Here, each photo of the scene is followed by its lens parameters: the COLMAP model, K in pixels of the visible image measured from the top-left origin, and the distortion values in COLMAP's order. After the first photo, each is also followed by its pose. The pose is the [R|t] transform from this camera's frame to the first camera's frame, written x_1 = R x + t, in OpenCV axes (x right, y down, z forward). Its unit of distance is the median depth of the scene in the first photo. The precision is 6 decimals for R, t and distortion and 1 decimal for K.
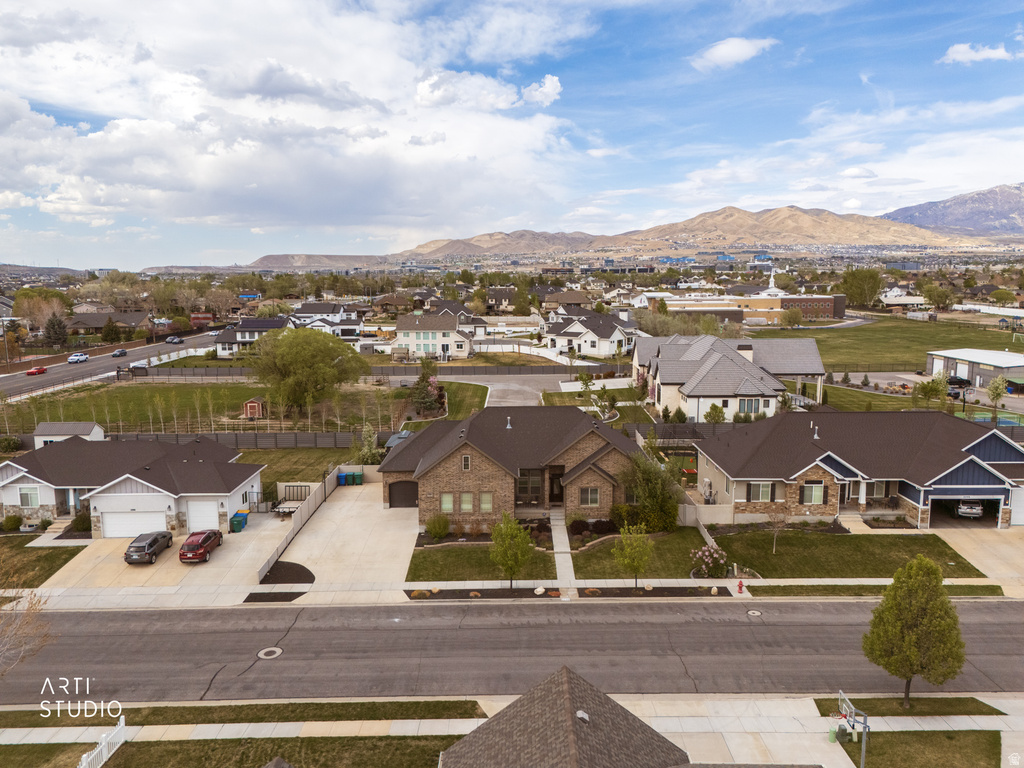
lens RADIAL K [[749.0, 0, 516.8], [0, 749.0, 389.4], [0, 0, 1]] dist [0.074726, -0.070441]
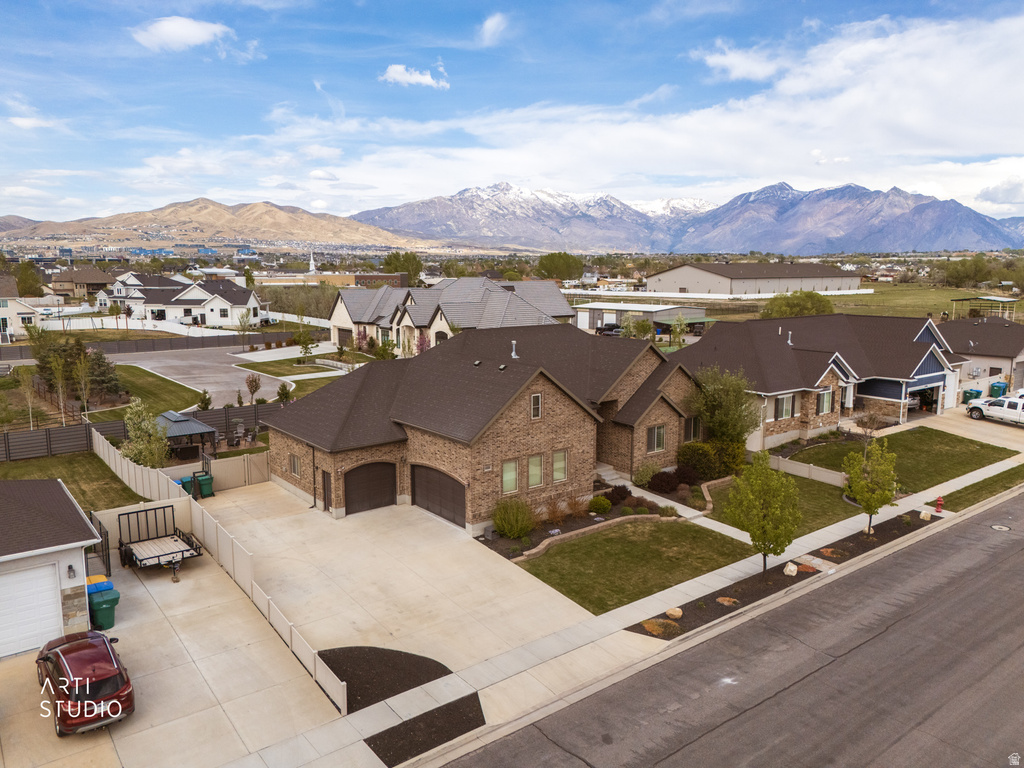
lens RADIAL K [[749.0, 0, 514.7], [0, 749.0, 390.5], [0, 0, 1]] dist [0.074726, -0.070441]
pose [[0.794743, -0.093634, 0.599680, -0.425670], [0.089479, 0.995308, 0.036823, 0.059625], [-0.600314, 0.024394, 0.799392, 0.509450]]
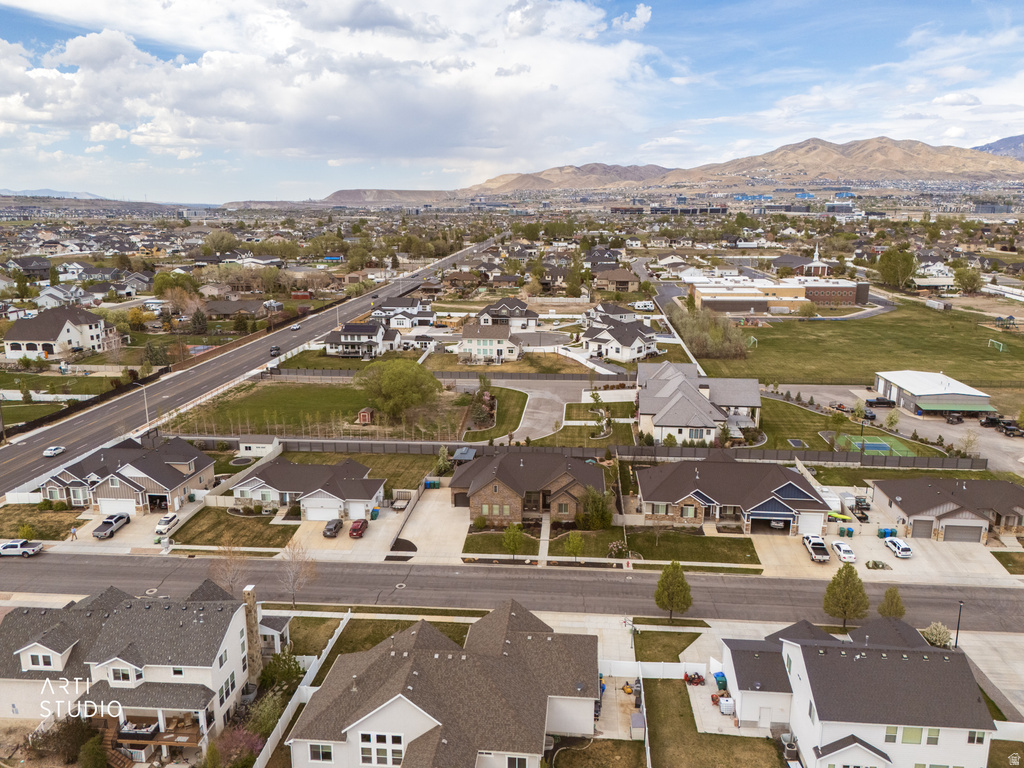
lens RADIAL K [[749.0, 0, 515.2], [0, 749.0, 382.3], [0, 0, 1]] dist [0.074726, -0.070441]
pose [[0.995710, 0.024574, -0.089207, 0.134067], [-0.017827, 0.996975, 0.075652, -0.294323], [0.090796, -0.073737, 0.993136, -0.784162]]
